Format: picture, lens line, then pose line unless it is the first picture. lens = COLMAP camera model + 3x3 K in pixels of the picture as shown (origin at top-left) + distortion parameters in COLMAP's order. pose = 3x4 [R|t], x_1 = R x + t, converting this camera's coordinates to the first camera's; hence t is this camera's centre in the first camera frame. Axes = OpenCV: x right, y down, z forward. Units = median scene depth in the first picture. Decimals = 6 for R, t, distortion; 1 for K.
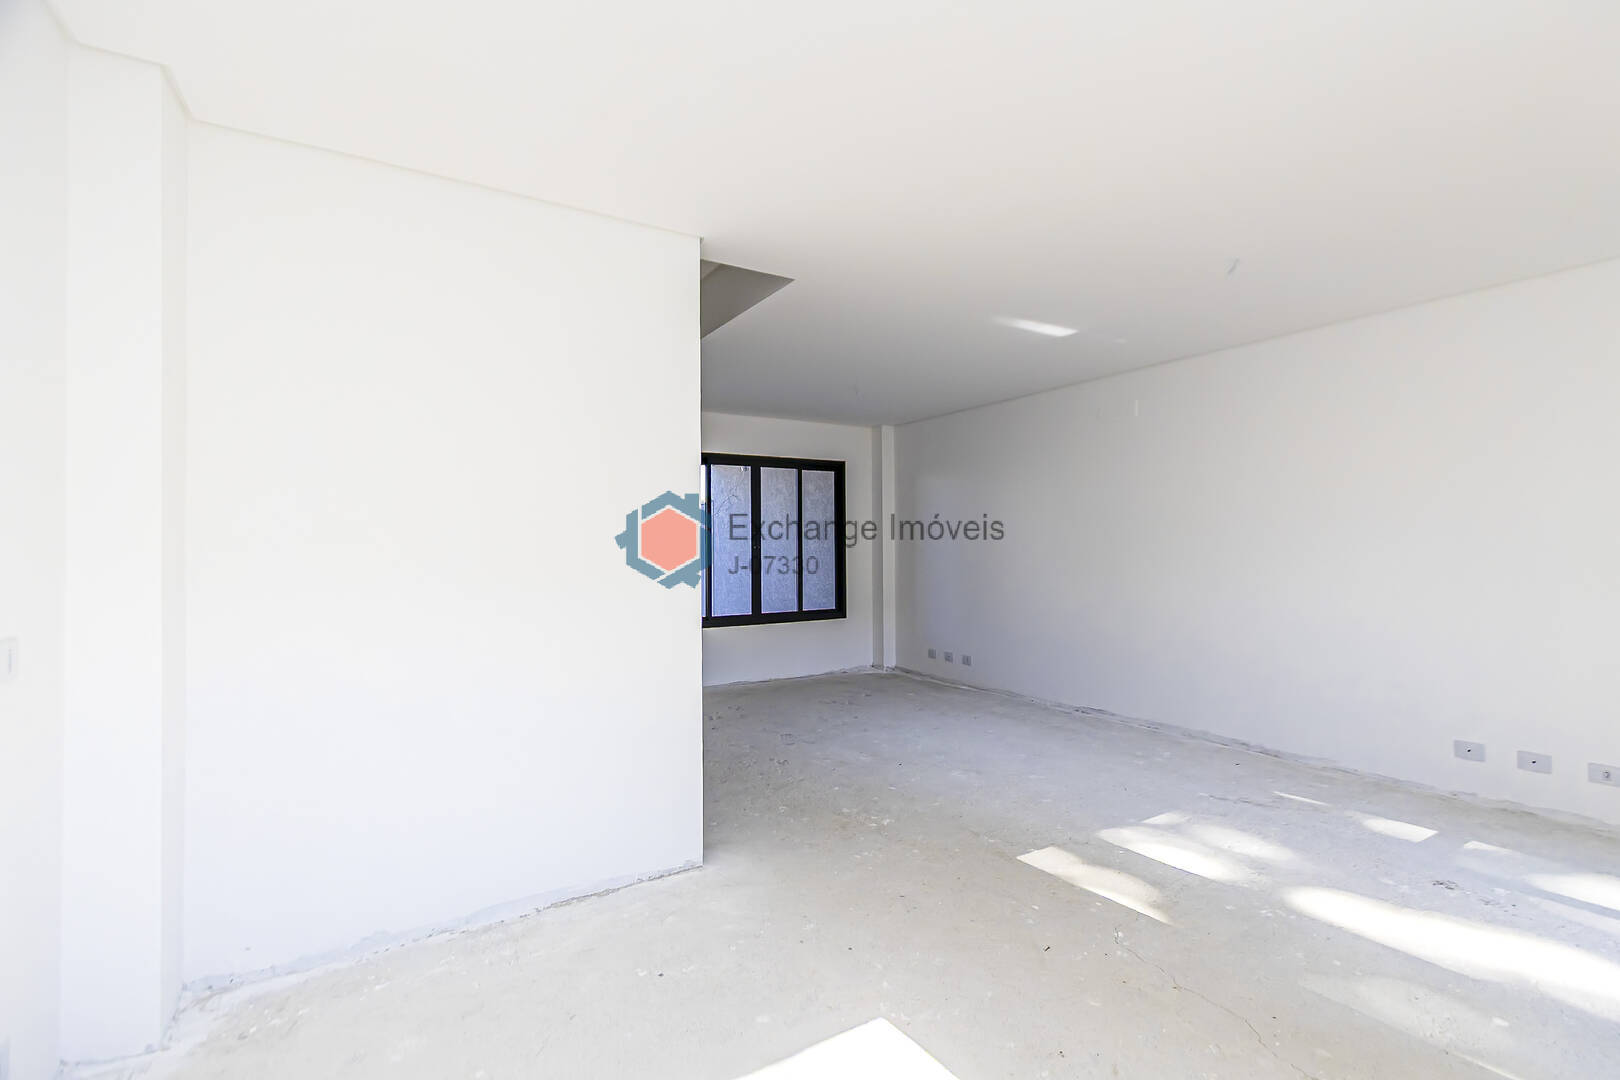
lens RADIAL K [[734.7, 0, 835.0], [0, 734.7, 525.2], [0, 0, 1]] dist [0.008247, -0.003335]
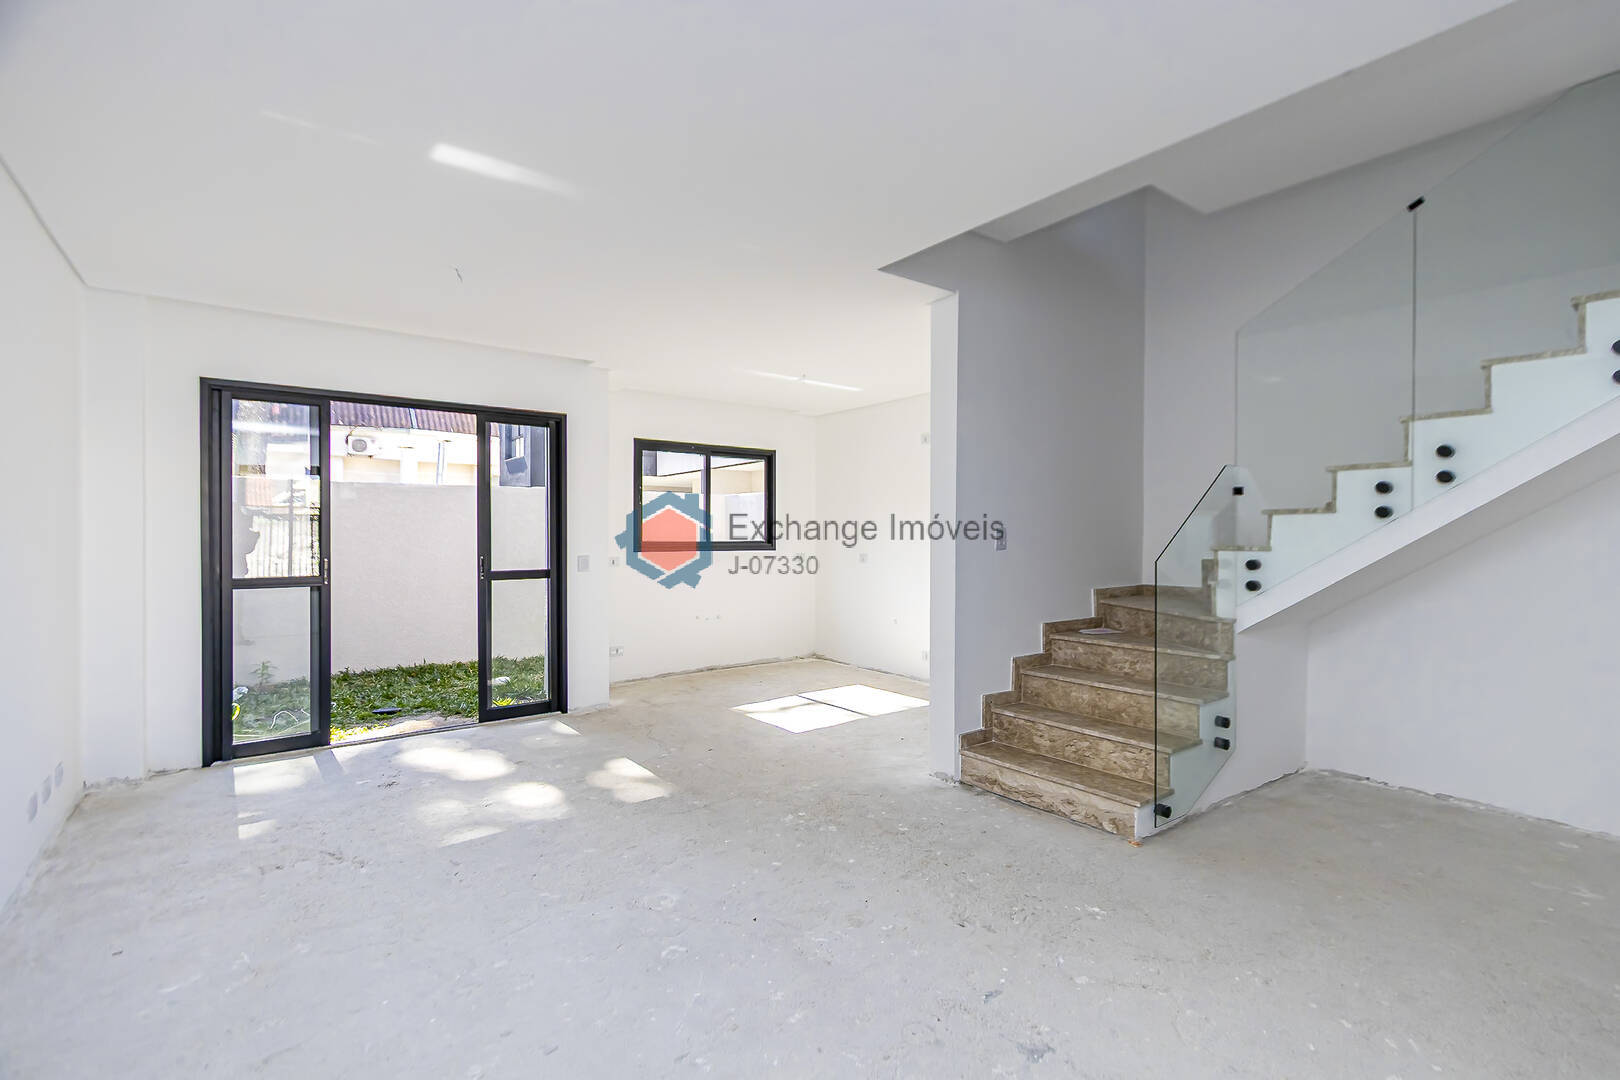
lens RADIAL K [[734.7, 0, 830.8], [0, 734.7, 539.5], [0, 0, 1]] dist [0.008247, -0.003335]
pose [[-0.994879, 0.008959, -0.100672, 0.053633], [0.010535, 0.999830, -0.015137, 0.023404], [0.100520, -0.016120, -0.994804, 1.012980]]
